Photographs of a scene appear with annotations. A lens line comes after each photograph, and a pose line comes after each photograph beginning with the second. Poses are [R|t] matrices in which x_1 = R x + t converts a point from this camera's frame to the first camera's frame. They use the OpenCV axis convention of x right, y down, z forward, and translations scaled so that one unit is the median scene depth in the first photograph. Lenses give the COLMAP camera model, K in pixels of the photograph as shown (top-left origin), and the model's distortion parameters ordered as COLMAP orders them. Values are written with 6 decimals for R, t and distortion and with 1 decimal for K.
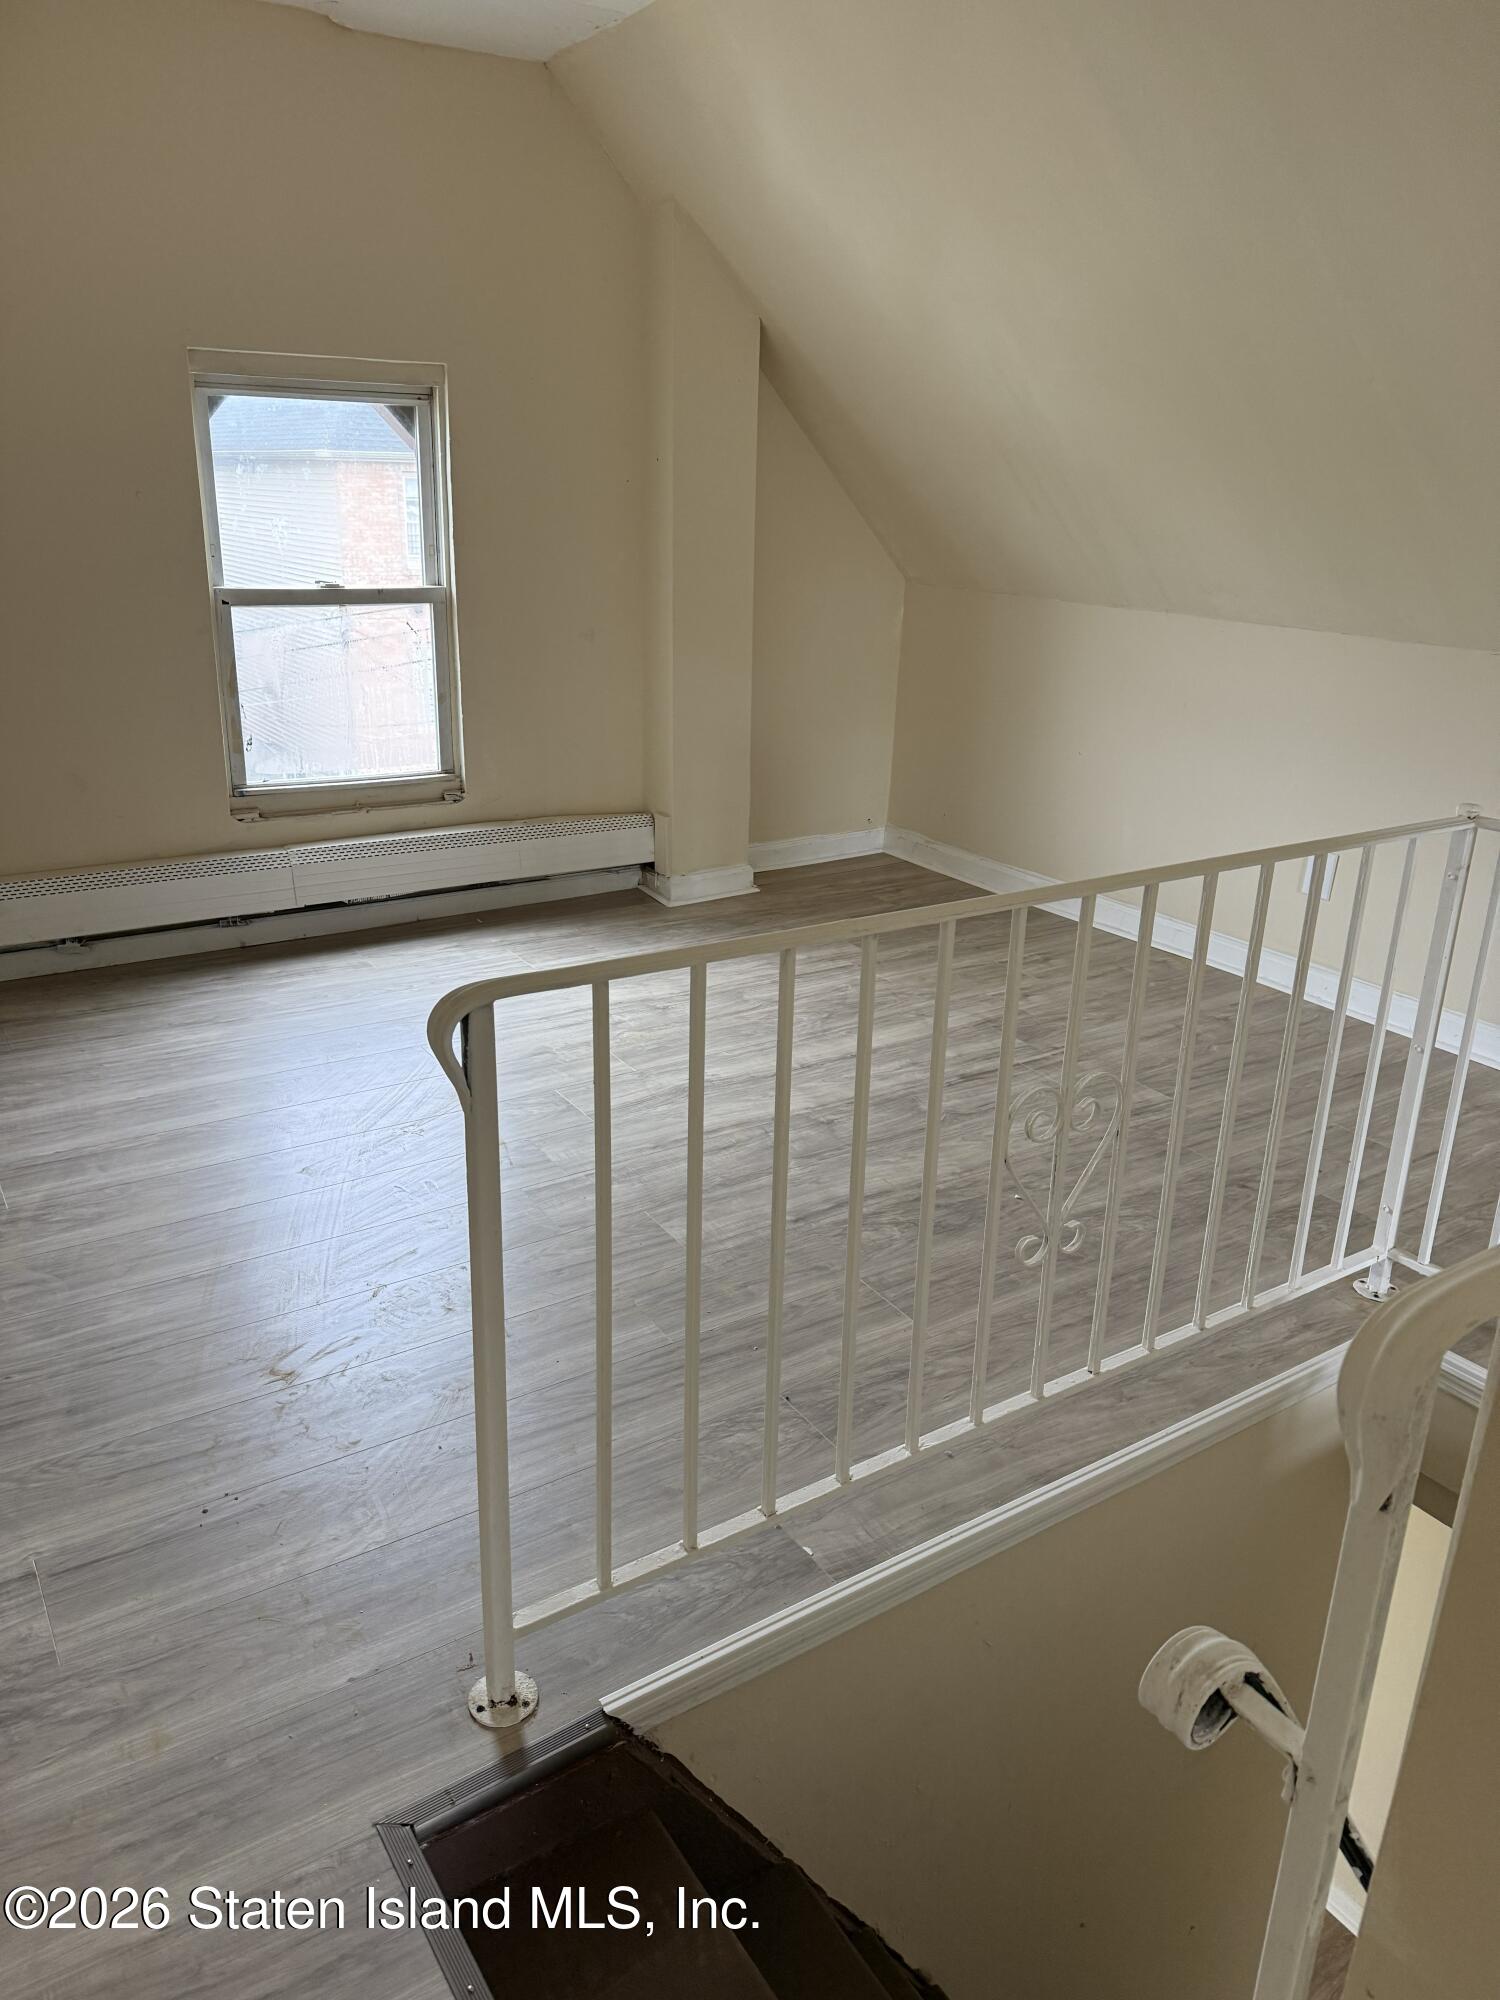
lens RADIAL K [[1367.5, 0, 750.0], [0, 1367.5, 1000.0], [0, 0, 1]] dist [-0.002416, -0.001826]
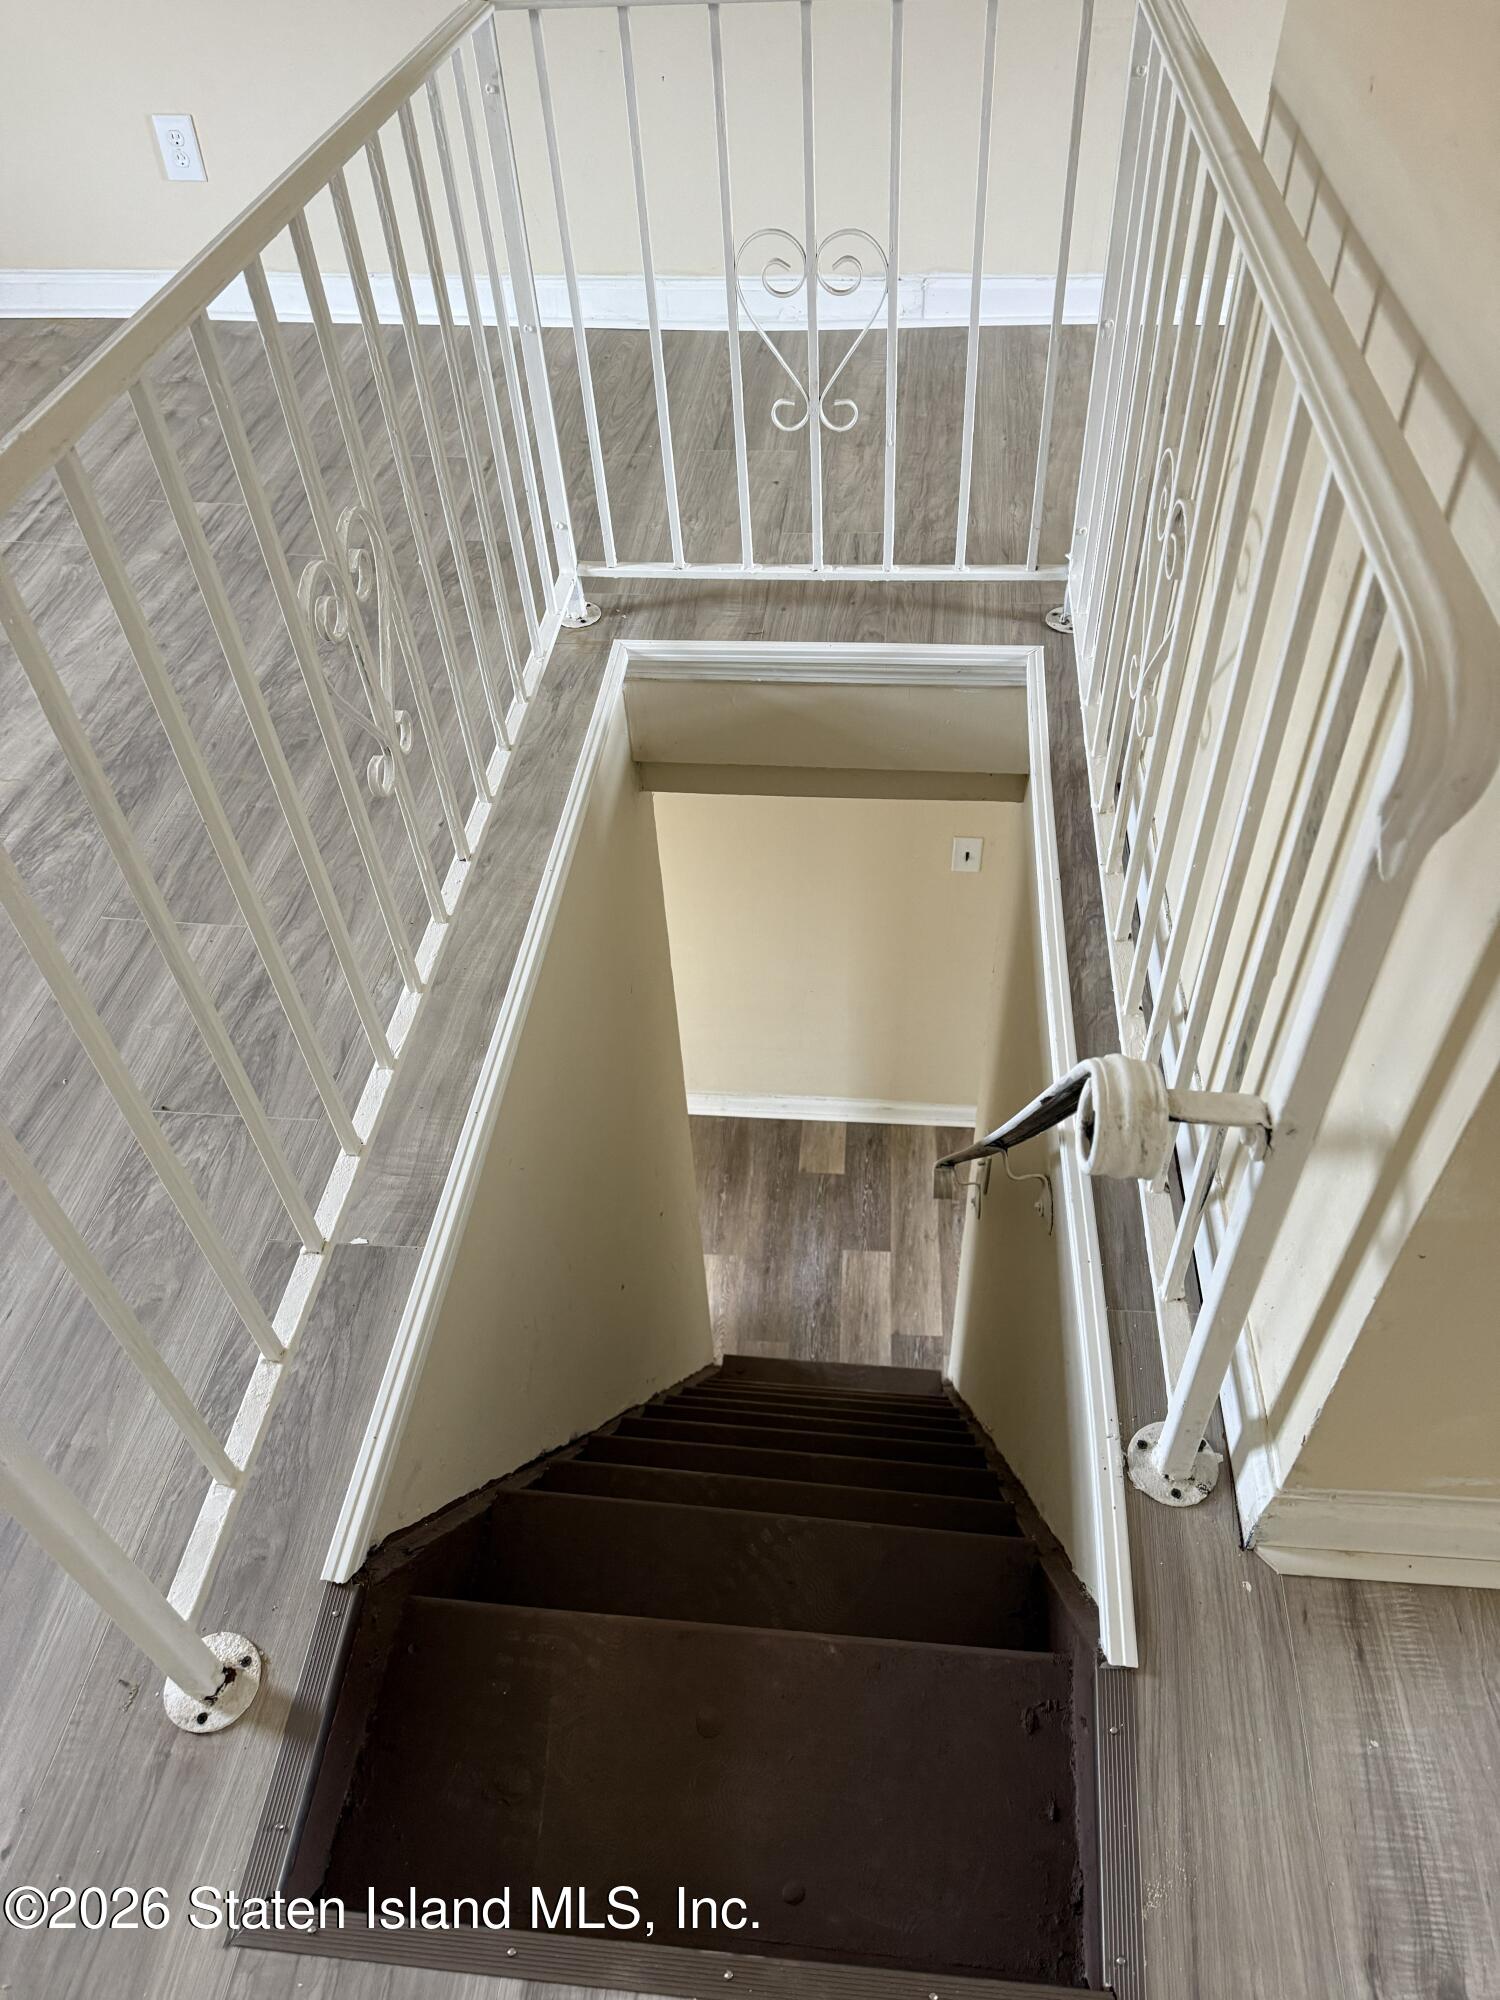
lens RADIAL K [[1389.4, 0, 749.4], [0, 1389.4, 940.2], [0, 0, 1]] dist [0.034209, -0.053165]
pose [[0.619642, -0.583413, 0.525046, -0.135714], [0.309615, 0.796389, 0.519522, -0.090772], [-0.721236, -0.159356, 0.674109, 0.289213]]
